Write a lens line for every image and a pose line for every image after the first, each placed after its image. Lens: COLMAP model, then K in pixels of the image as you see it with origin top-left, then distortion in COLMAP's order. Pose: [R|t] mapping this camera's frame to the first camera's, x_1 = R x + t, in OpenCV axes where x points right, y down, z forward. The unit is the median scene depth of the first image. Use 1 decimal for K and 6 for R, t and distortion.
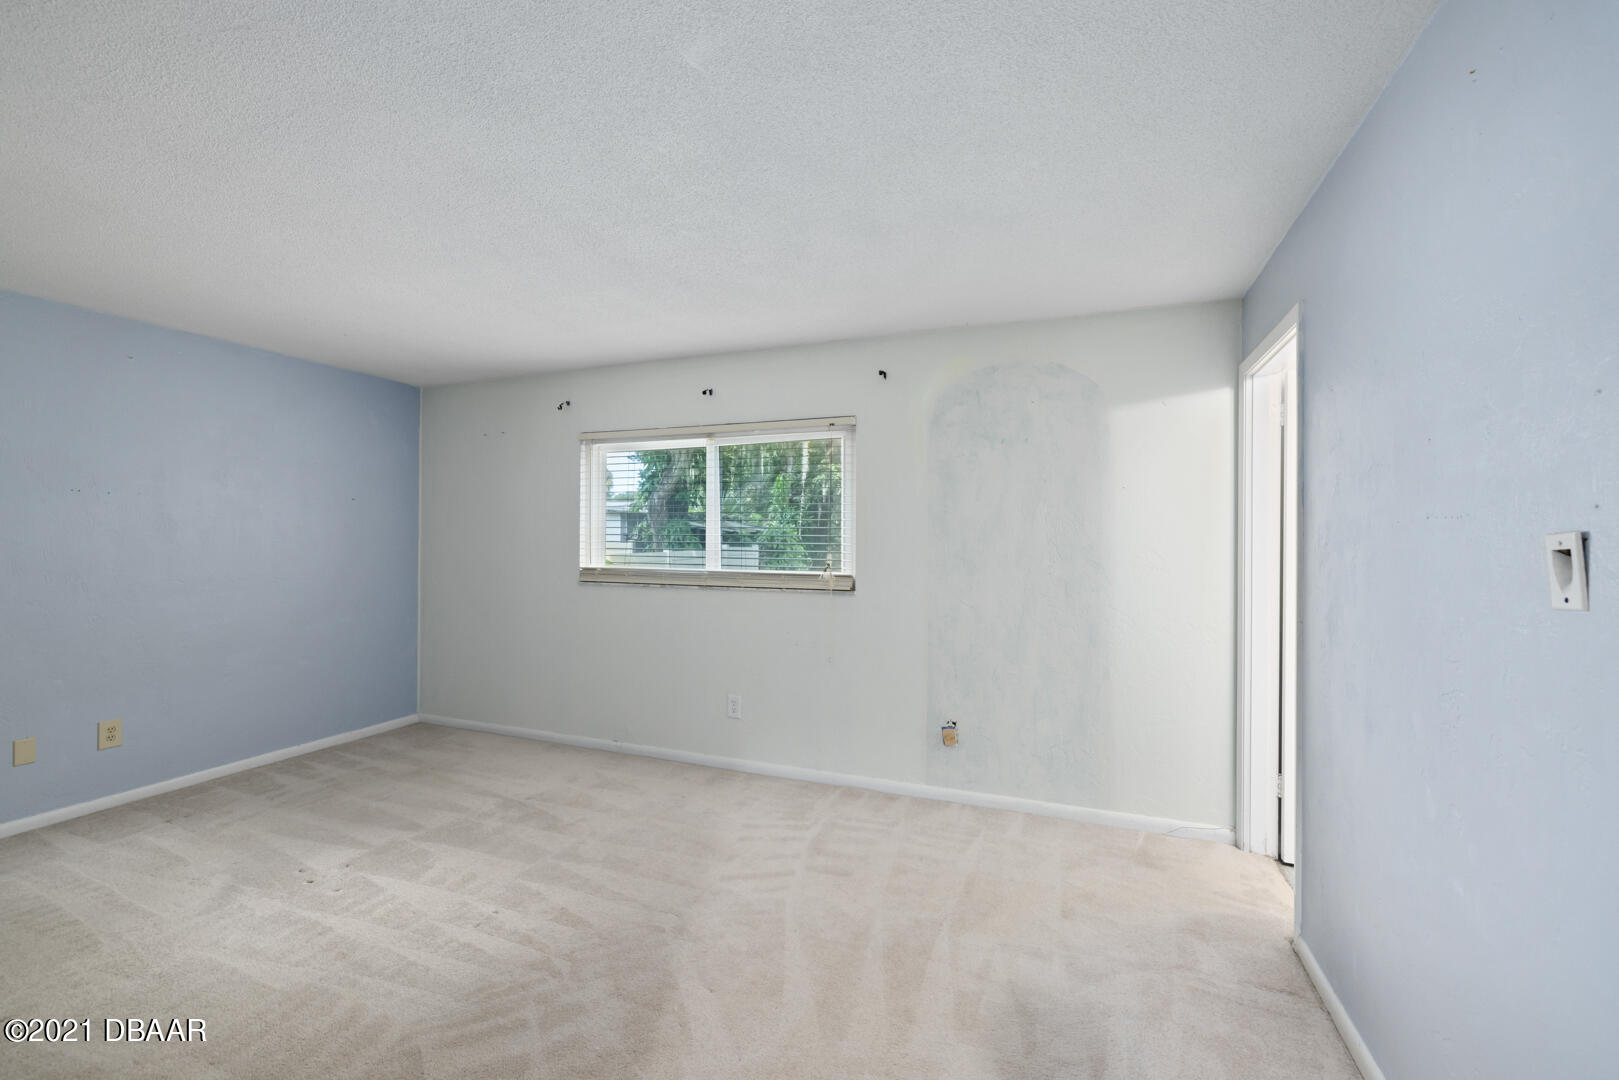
lens RADIAL K [[677.3, 0, 801.1], [0, 677.3, 541.7], [0, 0, 1]] dist [0.000511, 0.000062]
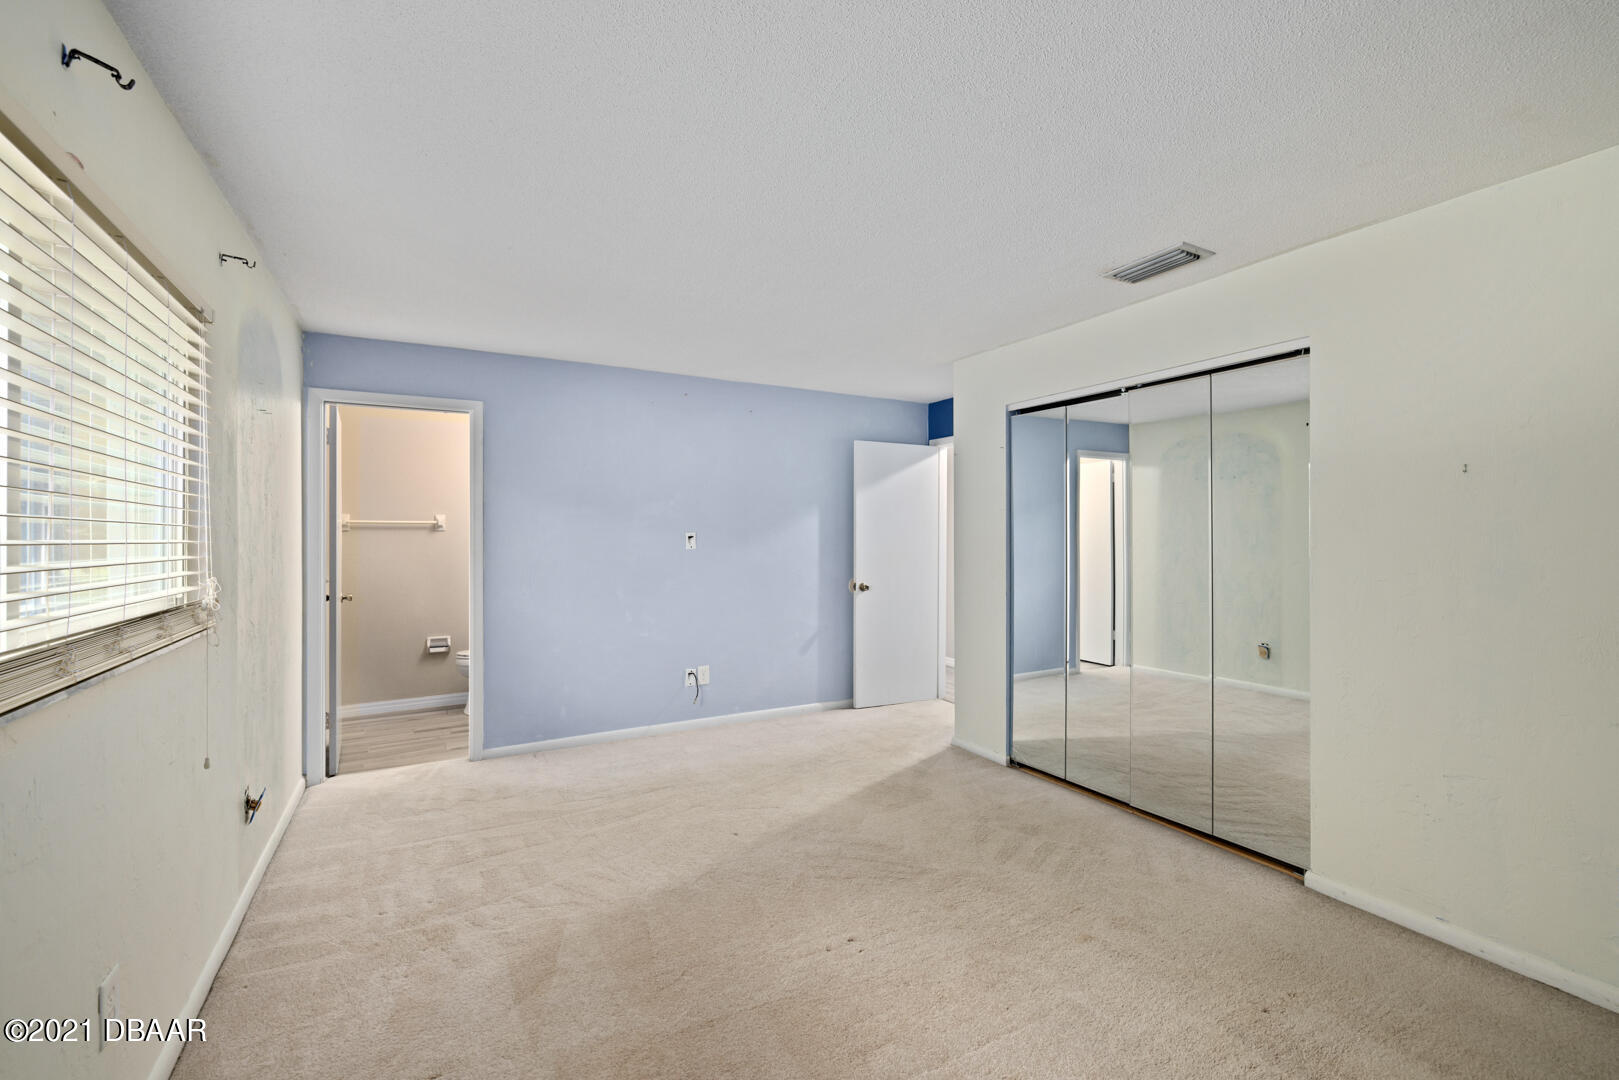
lens RADIAL K [[678.1, 0, 798.7], [0, 678.1, 533.9], [0, 0, 1]] dist [-0.002757, -0.000206]
pose [[-0.769748, -0.002002, 0.638345, -0.726282], [-0.001015, 0.999998, 0.001913, -0.002616], [-0.638347, 0.000825, -0.769748, 1.256125]]
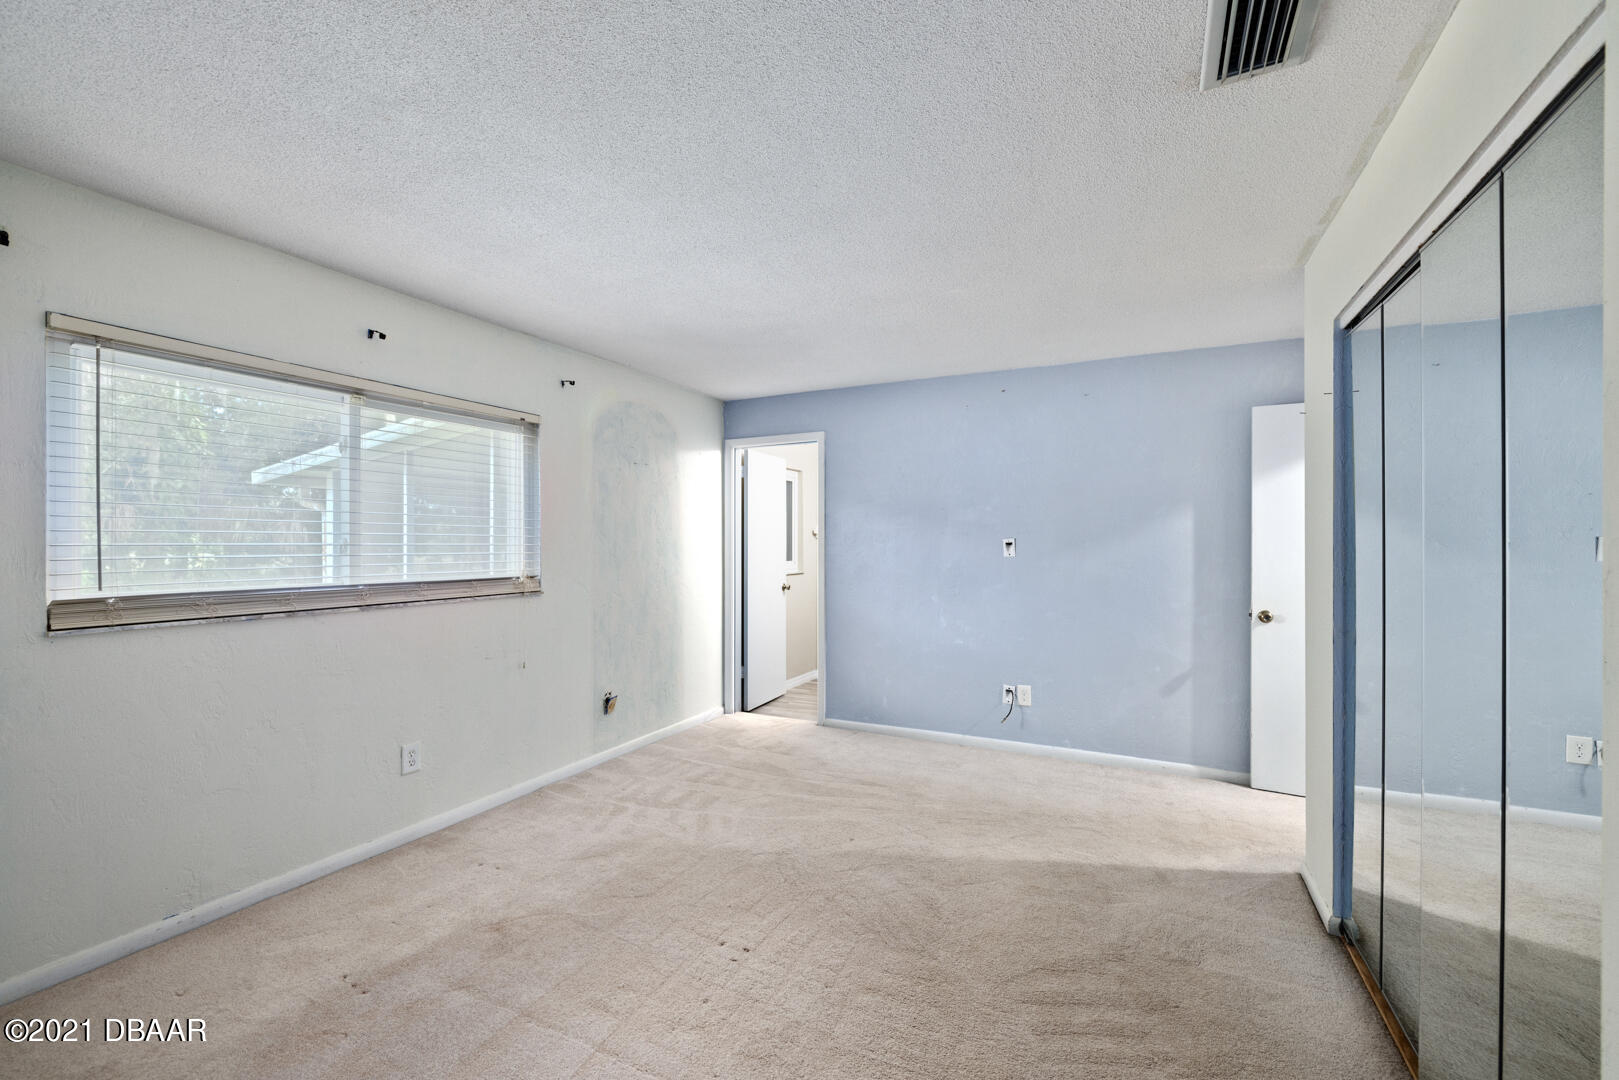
lens RADIAL K [[680.8, 0, 800.1], [0, 680.8, 540.0], [0, 0, 1]] dist [-0.000505, -0.000368]
pose [[0.089548, -0.003580, 0.995976, -1.000895], [0.001813, 0.999992, 0.003432, -0.005861], [-0.995981, 0.001499, 0.089554, 0.596330]]
